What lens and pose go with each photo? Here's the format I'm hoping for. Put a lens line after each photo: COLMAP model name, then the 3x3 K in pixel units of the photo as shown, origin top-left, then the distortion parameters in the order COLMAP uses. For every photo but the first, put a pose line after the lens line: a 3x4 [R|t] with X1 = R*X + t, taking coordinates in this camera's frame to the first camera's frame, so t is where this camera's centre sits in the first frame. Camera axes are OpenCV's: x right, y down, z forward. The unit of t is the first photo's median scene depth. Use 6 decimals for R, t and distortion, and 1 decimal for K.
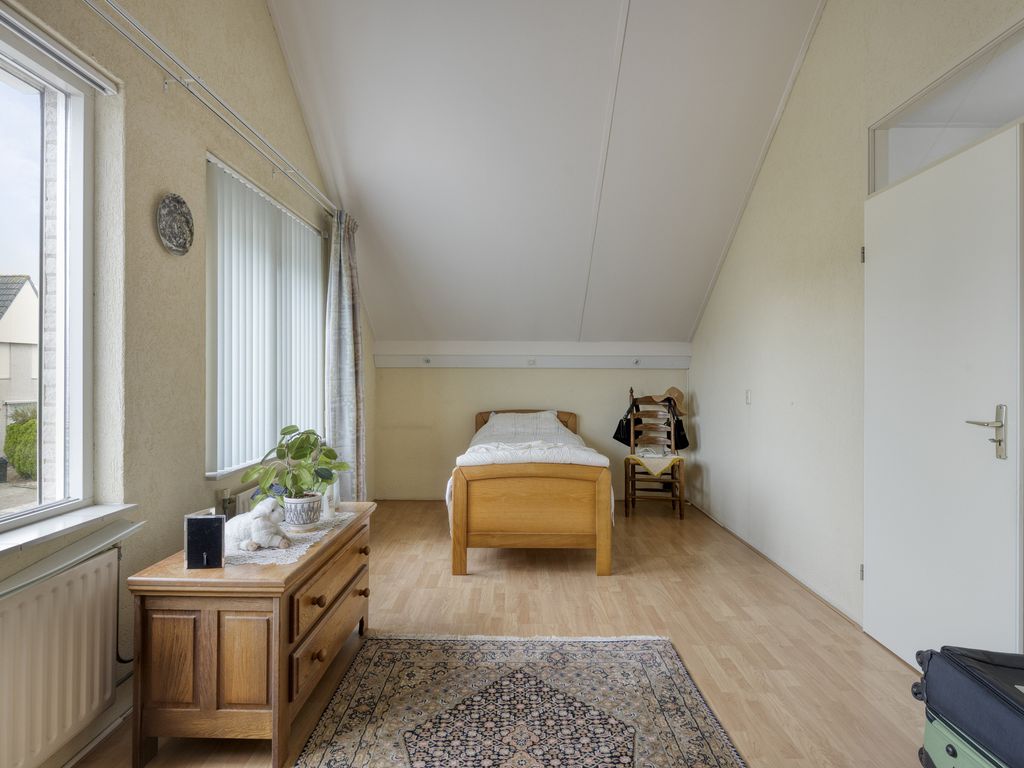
lens RADIAL K [[588.1, 0, 511.6], [0, 588.1, 380.0], [0, 0, 1]] dist [0.002361, 0.000704]
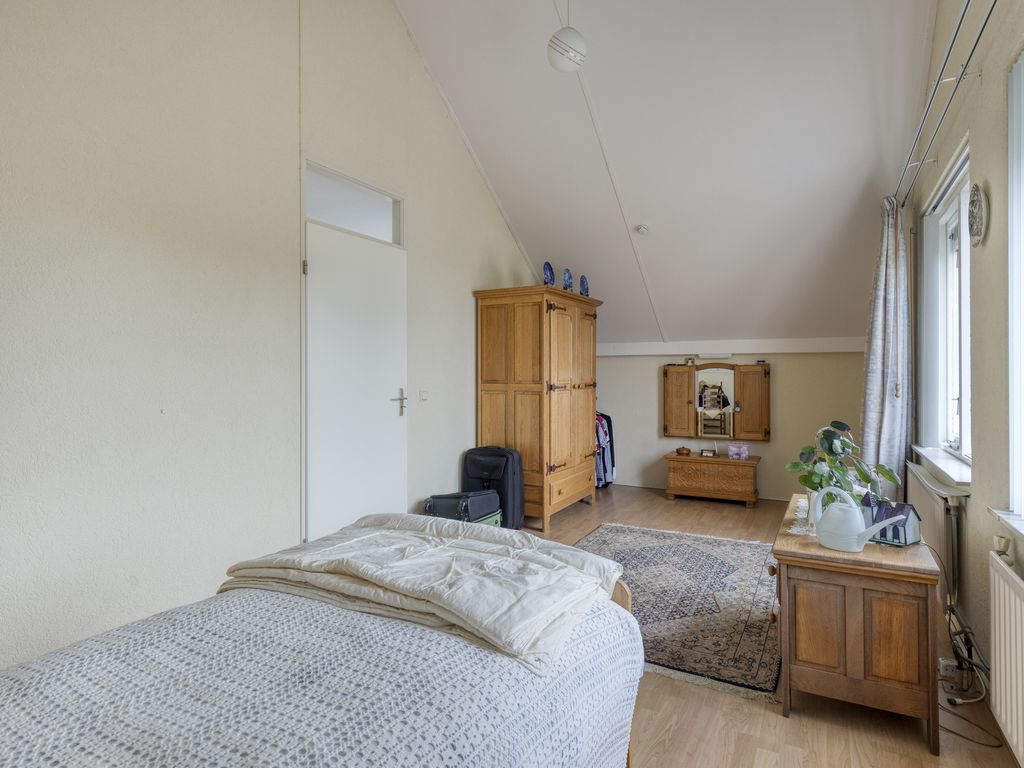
lens RADIAL K [[588.1, 0, 513.3], [0, 588.1, 378.8], [0, 0, 1]] dist [0.002361, 0.000704]
pose [[-0.884154, -0.003643, 0.467181, -0.348463], [0.000170, 0.999967, 0.008119, -0.005856], [-0.467195, 0.007258, -0.884125, 2.156339]]
